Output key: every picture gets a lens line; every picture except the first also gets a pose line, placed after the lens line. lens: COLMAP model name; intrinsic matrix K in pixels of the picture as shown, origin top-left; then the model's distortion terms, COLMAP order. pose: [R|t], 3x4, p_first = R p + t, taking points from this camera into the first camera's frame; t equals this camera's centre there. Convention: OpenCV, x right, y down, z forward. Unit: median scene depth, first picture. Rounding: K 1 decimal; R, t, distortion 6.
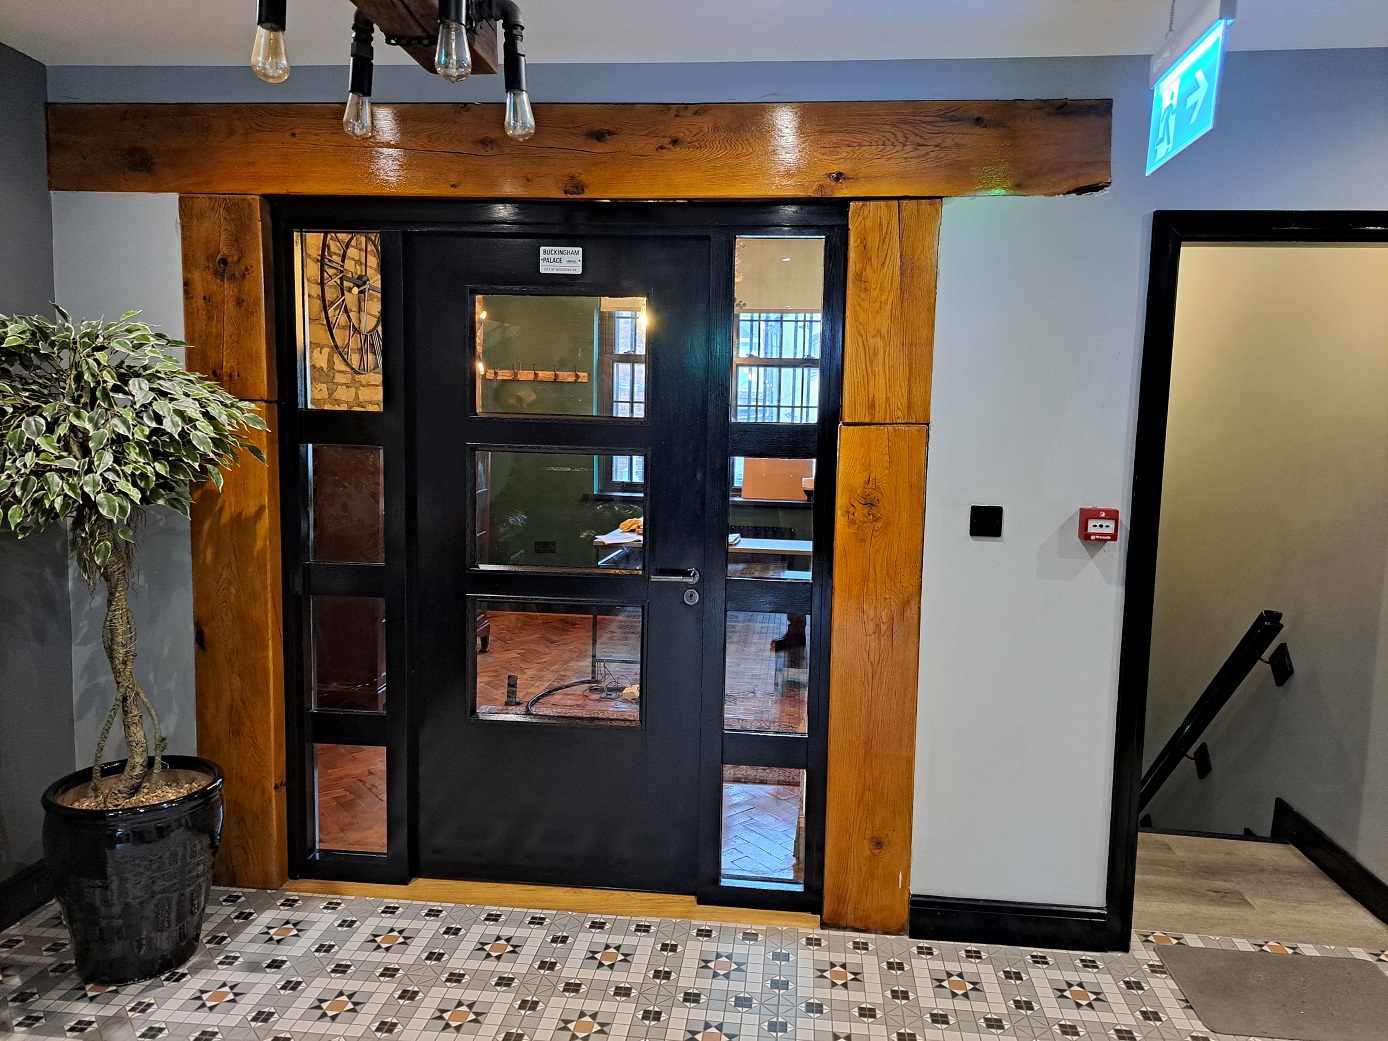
lens RADIAL K [[990.0, 0, 717.0], [0, 990.0, 527.3], [0, 0, 1]] dist [0.051361, -0.006865]
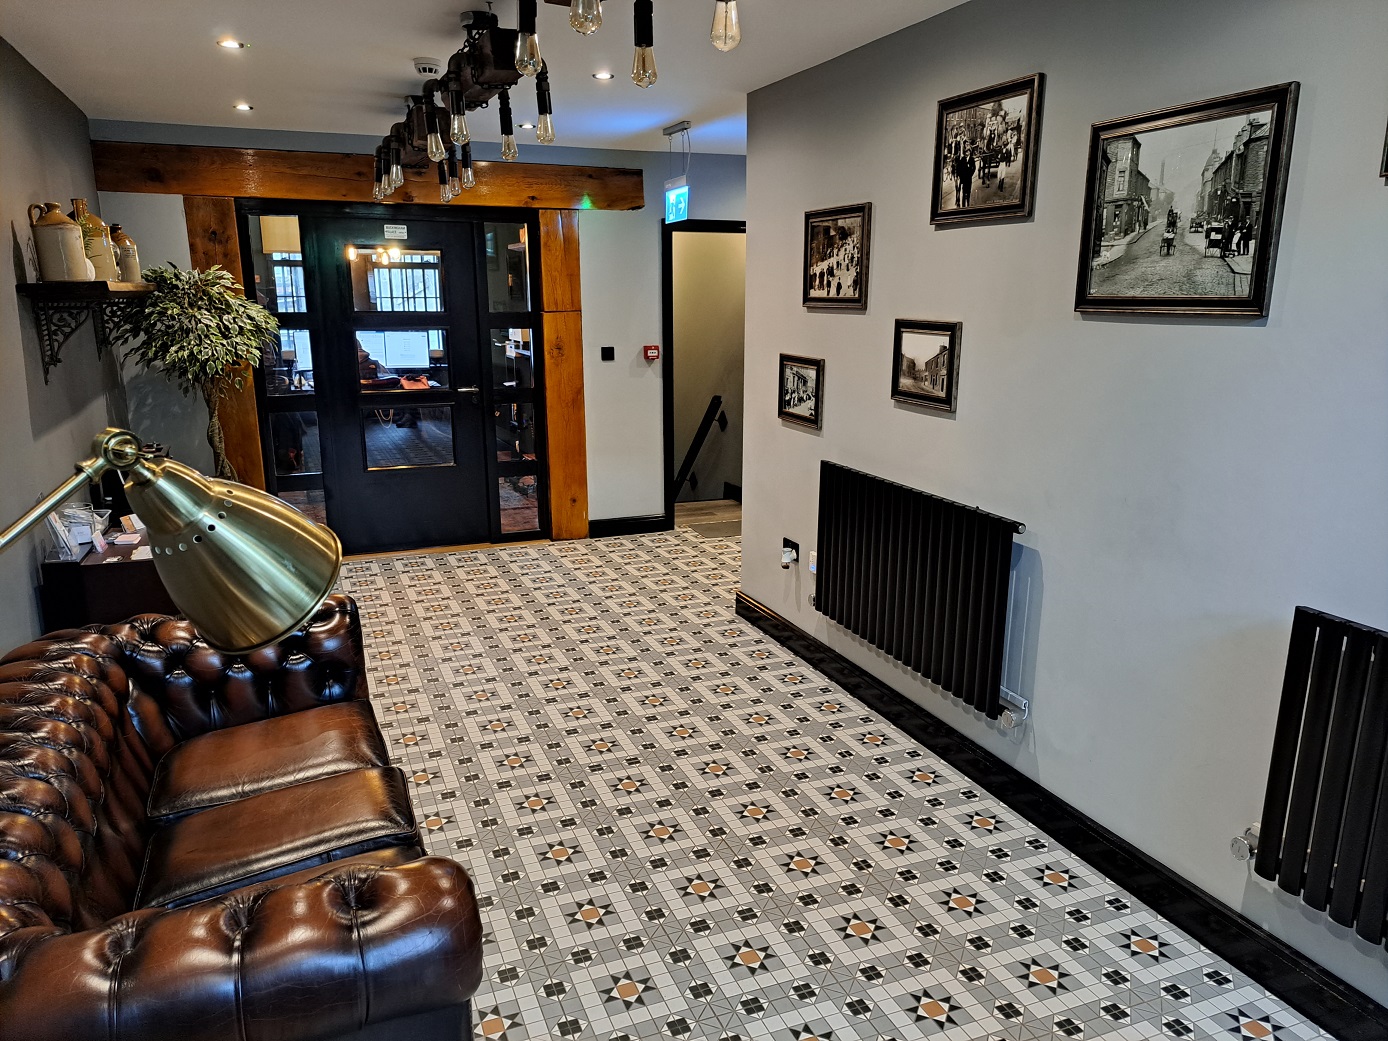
lens RADIAL K [[990.0, 0, 692.4], [0, 990.0, 521.4], [0, 0, 1]] dist [0.051361, -0.006865]
pose [[0.885175, -0.127670, 0.447399, -0.609776], [0.072348, 0.987687, 0.138706, 0.071146], [-0.459599, -0.090411, 0.883513, -1.113971]]
